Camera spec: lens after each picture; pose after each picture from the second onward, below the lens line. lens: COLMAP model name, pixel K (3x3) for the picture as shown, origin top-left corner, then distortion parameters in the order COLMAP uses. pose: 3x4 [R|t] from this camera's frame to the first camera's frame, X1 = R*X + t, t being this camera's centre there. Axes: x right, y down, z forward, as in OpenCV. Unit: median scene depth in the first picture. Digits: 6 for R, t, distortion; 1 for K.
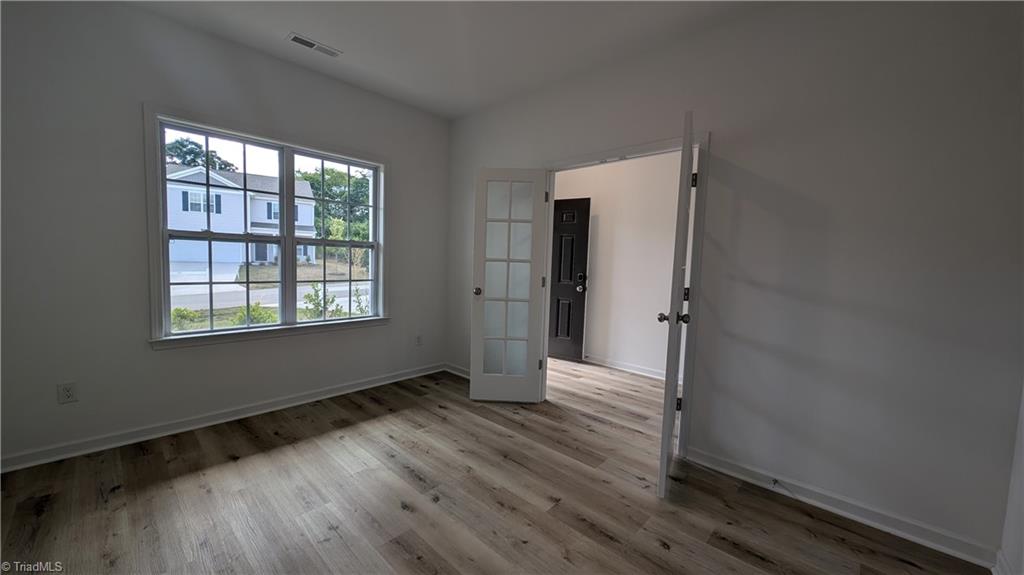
lens RADIAL K [[379.3, 0, 512.0], [0, 379.3, 287.5], [0, 0, 1]] dist [0.004688, 0.000055]
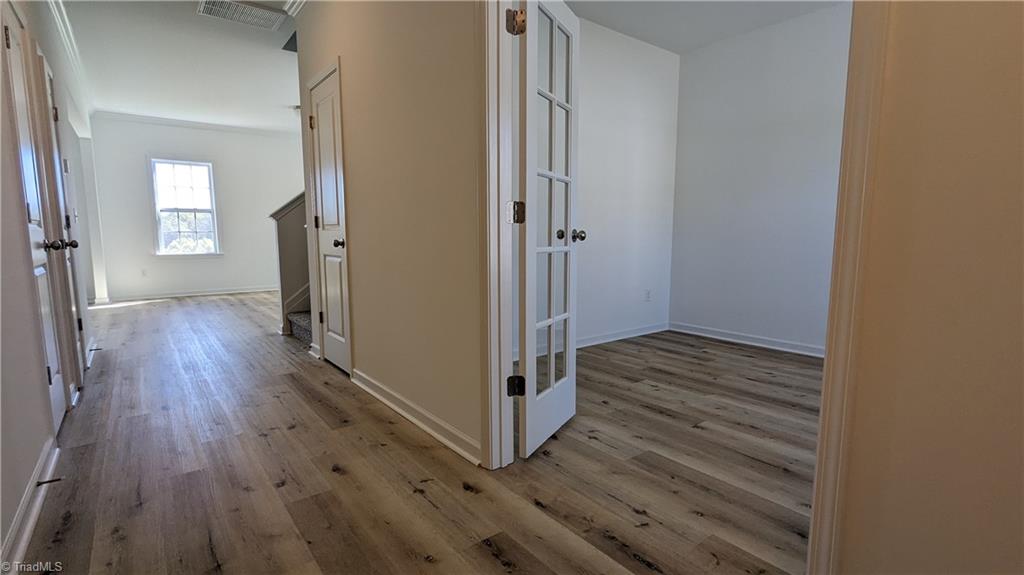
lens RADIAL K [[470.3, 0, 512.0], [0, 470.3, 287.5], [0, 0, 1]] dist [0.000660, 0.000382]
pose [[-0.984272, -0.055697, 0.167649, 0.241612], [-0.021444, 0.979650, 0.199566, -0.014927], [-0.175352, 0.192832, -0.965436, 1.311177]]
